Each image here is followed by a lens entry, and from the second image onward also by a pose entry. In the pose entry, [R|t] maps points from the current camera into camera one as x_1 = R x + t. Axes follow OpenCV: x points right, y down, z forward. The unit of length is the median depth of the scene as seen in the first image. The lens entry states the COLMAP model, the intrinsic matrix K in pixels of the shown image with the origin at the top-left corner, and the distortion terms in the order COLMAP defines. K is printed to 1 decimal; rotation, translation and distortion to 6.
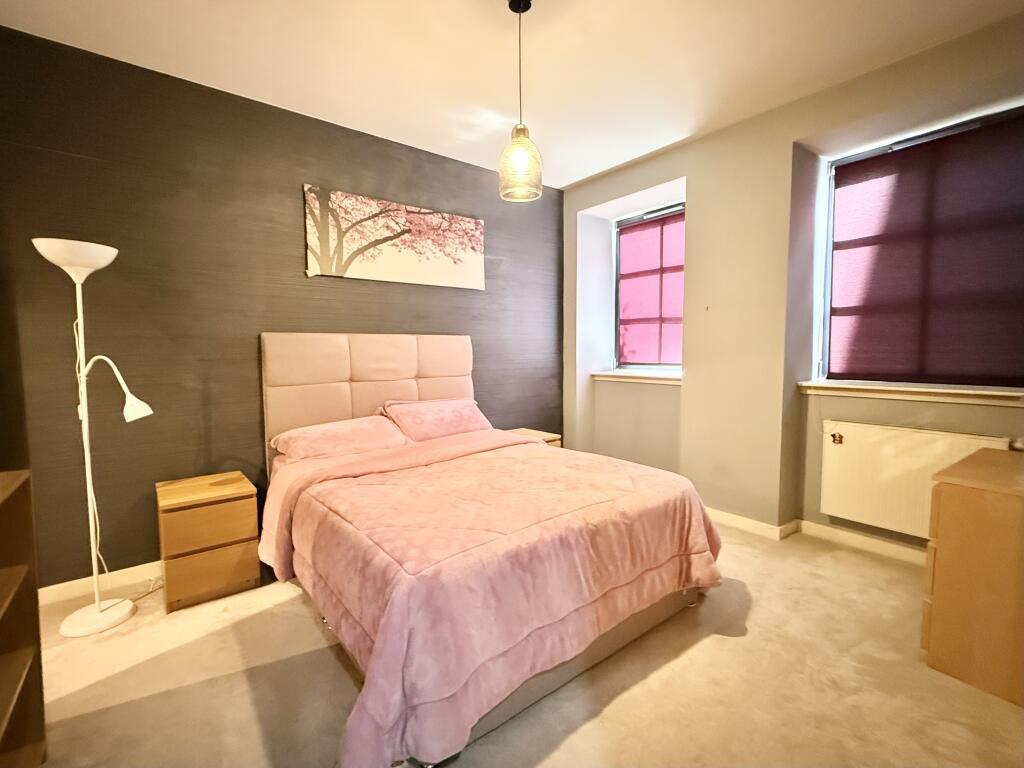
lens RADIAL K [[459.6, 0, 512.0], [0, 459.6, 384.0], [0, 0, 1]] dist [-0.000302, -0.000172]
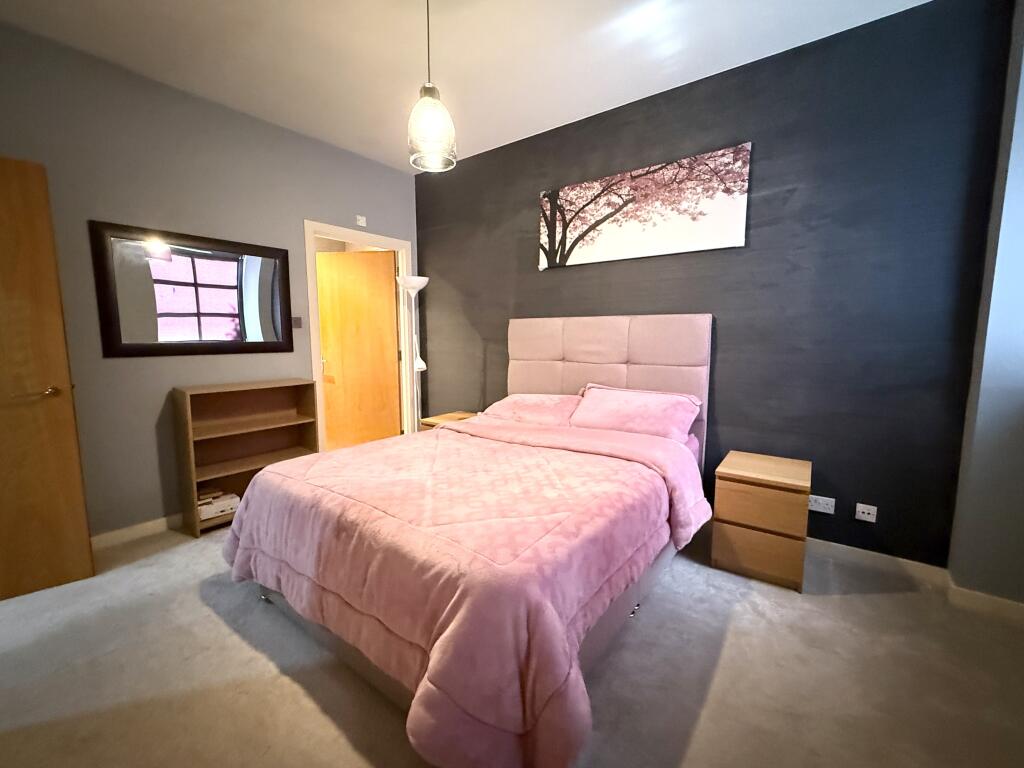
lens RADIAL K [[424.6, 0, 512.0], [0, 424.6, 384.0], [0, 0, 1]] dist [0.000618, 0.000158]
pose [[0.248685, 0.119643, -0.961167, 0.575721], [-0.075112, 0.991735, 0.104014, -0.045136], [0.965668, 0.046329, 0.255616, 0.594091]]
